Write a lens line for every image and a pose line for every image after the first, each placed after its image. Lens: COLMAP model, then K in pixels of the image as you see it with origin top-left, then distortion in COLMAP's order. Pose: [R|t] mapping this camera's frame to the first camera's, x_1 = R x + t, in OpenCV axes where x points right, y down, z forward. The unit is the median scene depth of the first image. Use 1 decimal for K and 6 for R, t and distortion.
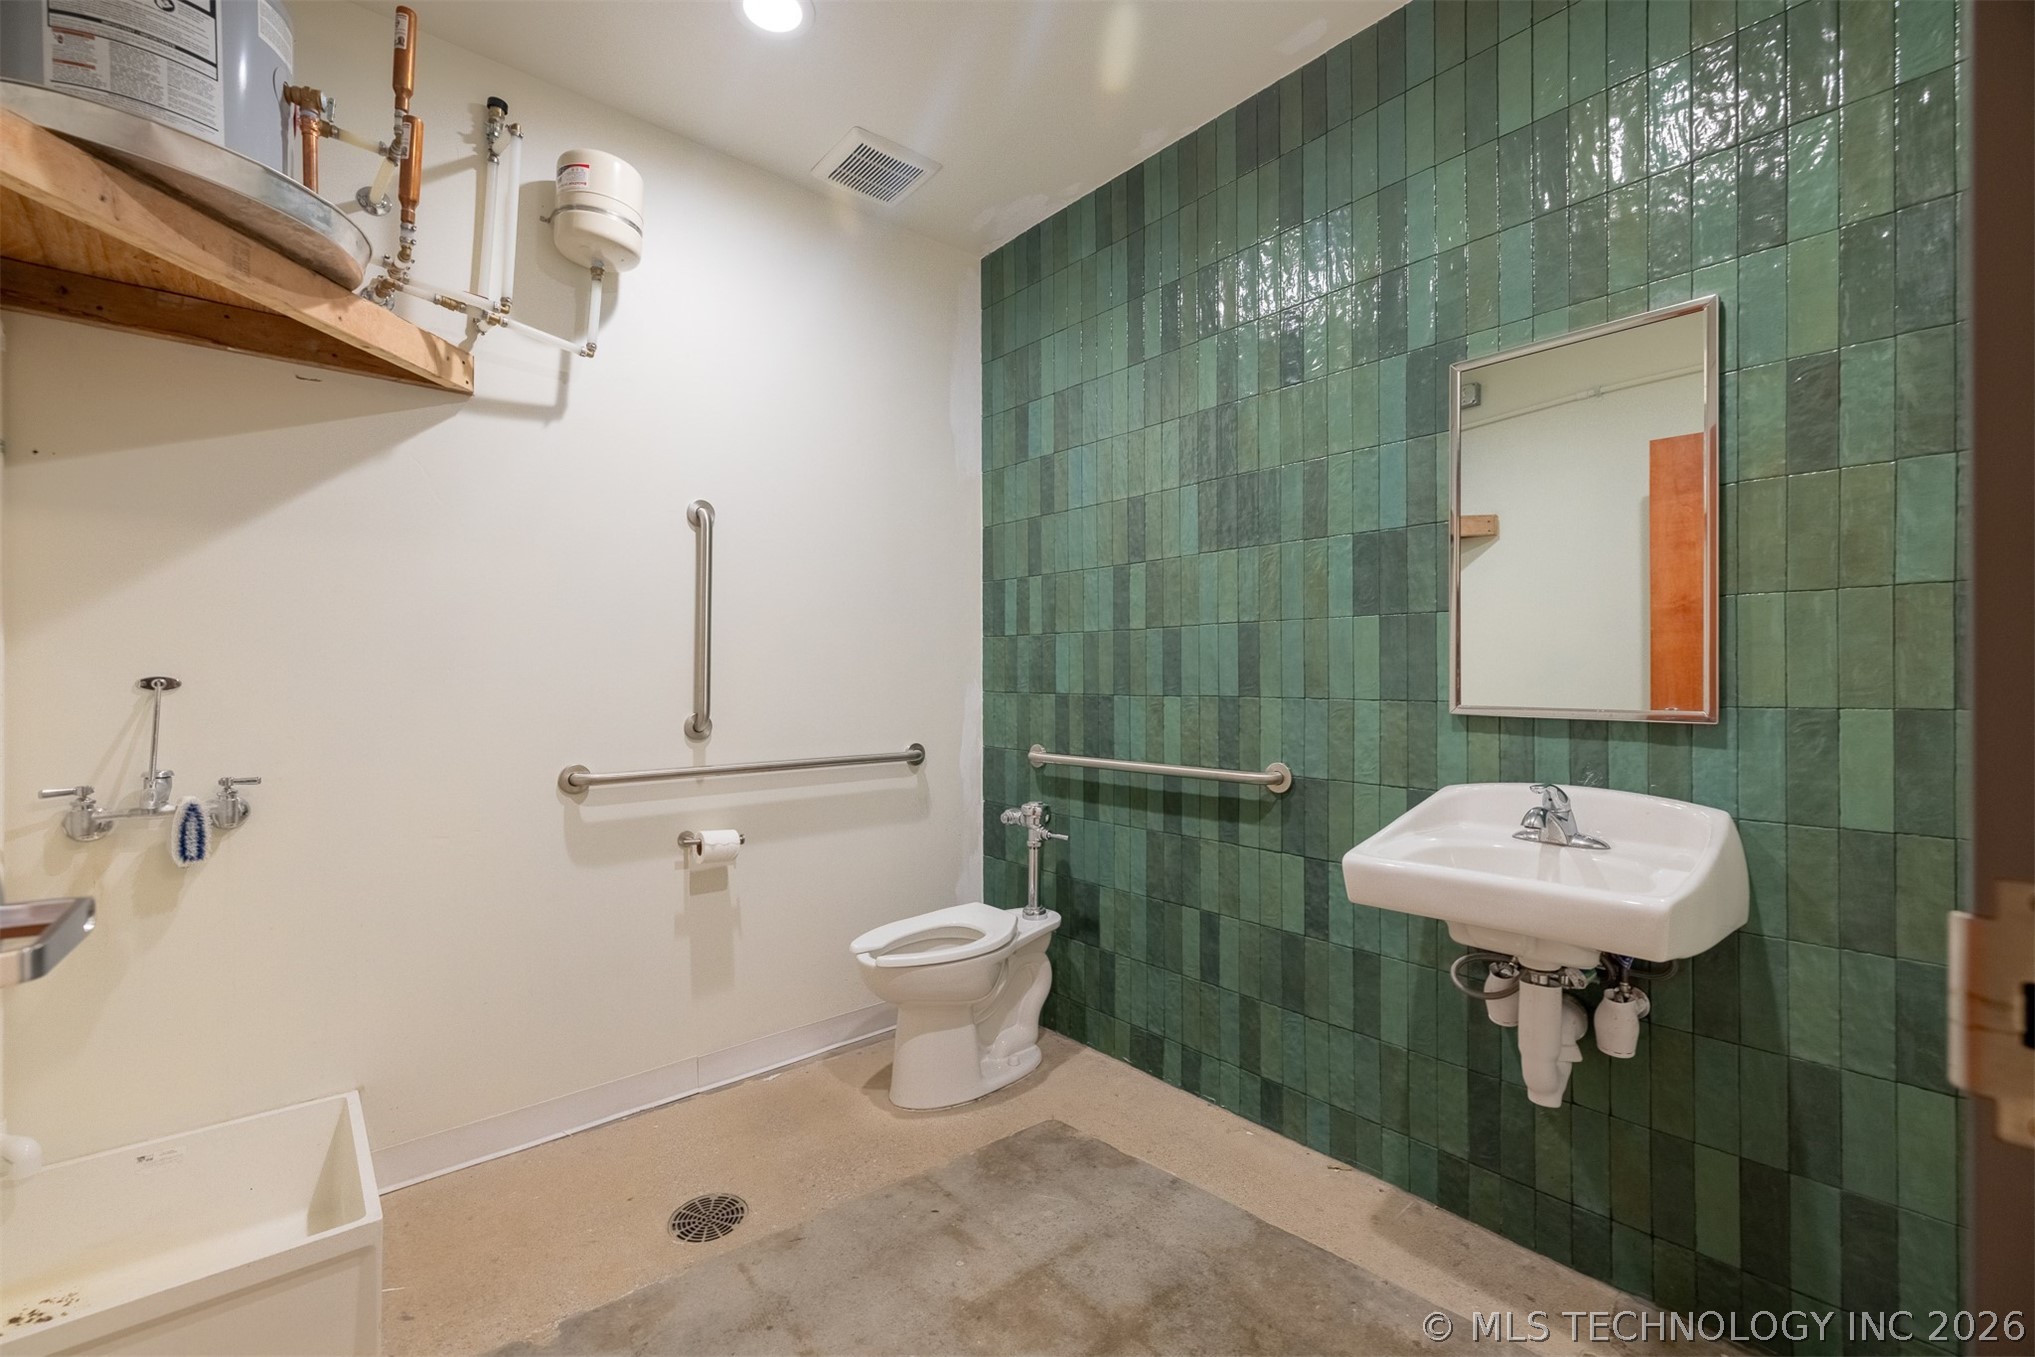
lens RADIAL K [[860.8, 0, 1014.8], [0, 860.8, 678.5], [0, 0, 1]] dist [0.001206, -0.000494]
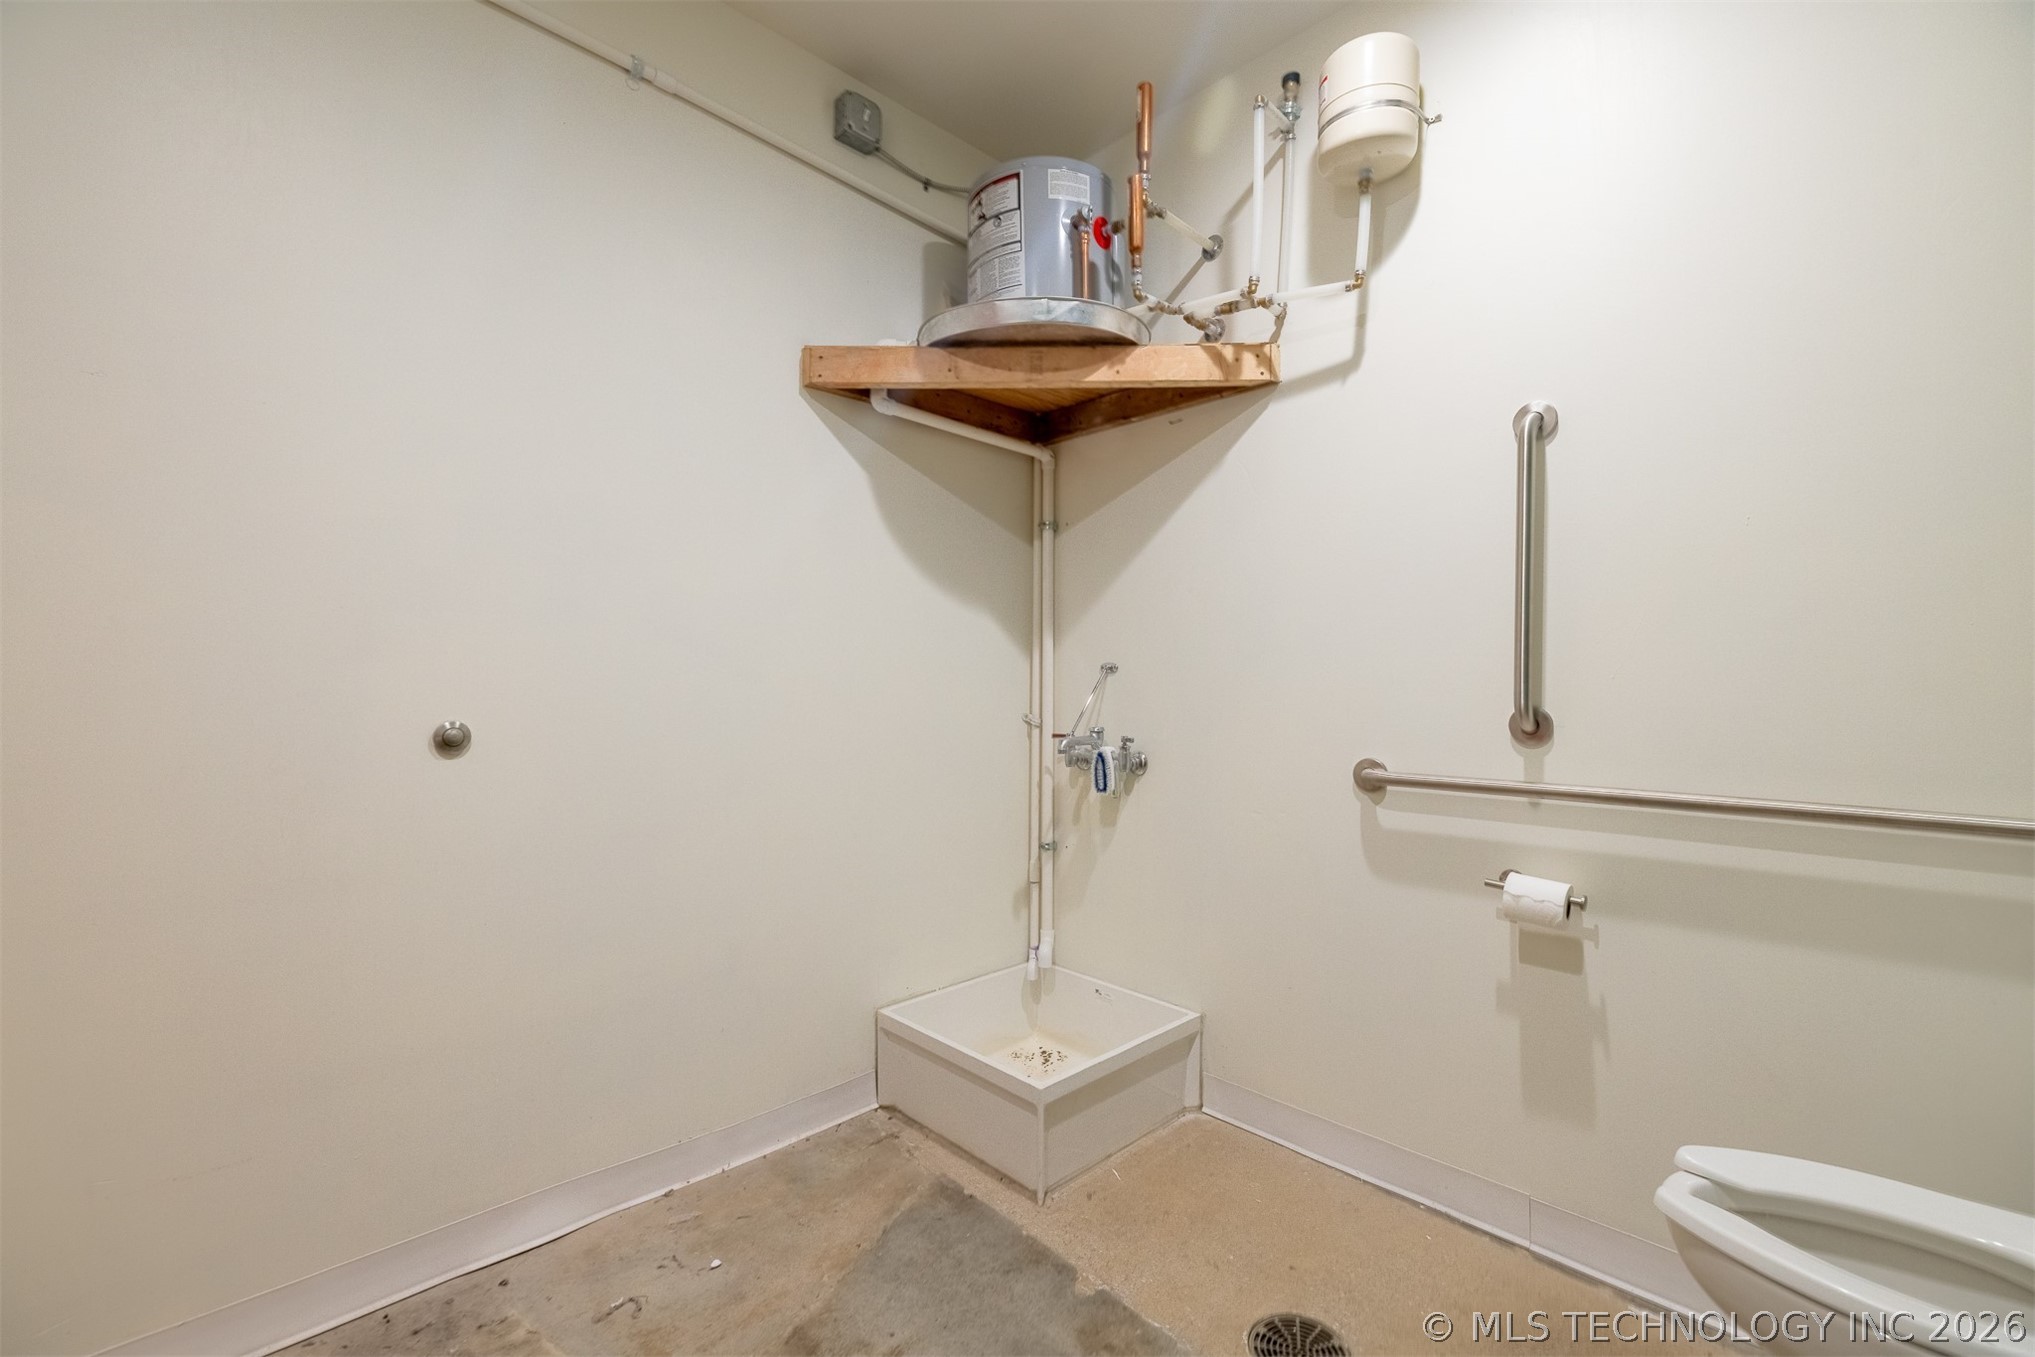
lens RADIAL K [[860.8, 0, 1014.8], [0, 860.8, 678.5], [0, 0, 1]] dist [0.001206, -0.000494]
pose [[0.050985, -0.004942, -0.998687, 0.355255], [-0.005639, 0.999970, -0.005236, 0.026500], [0.998684, 0.005899, 0.050955, 0.618504]]
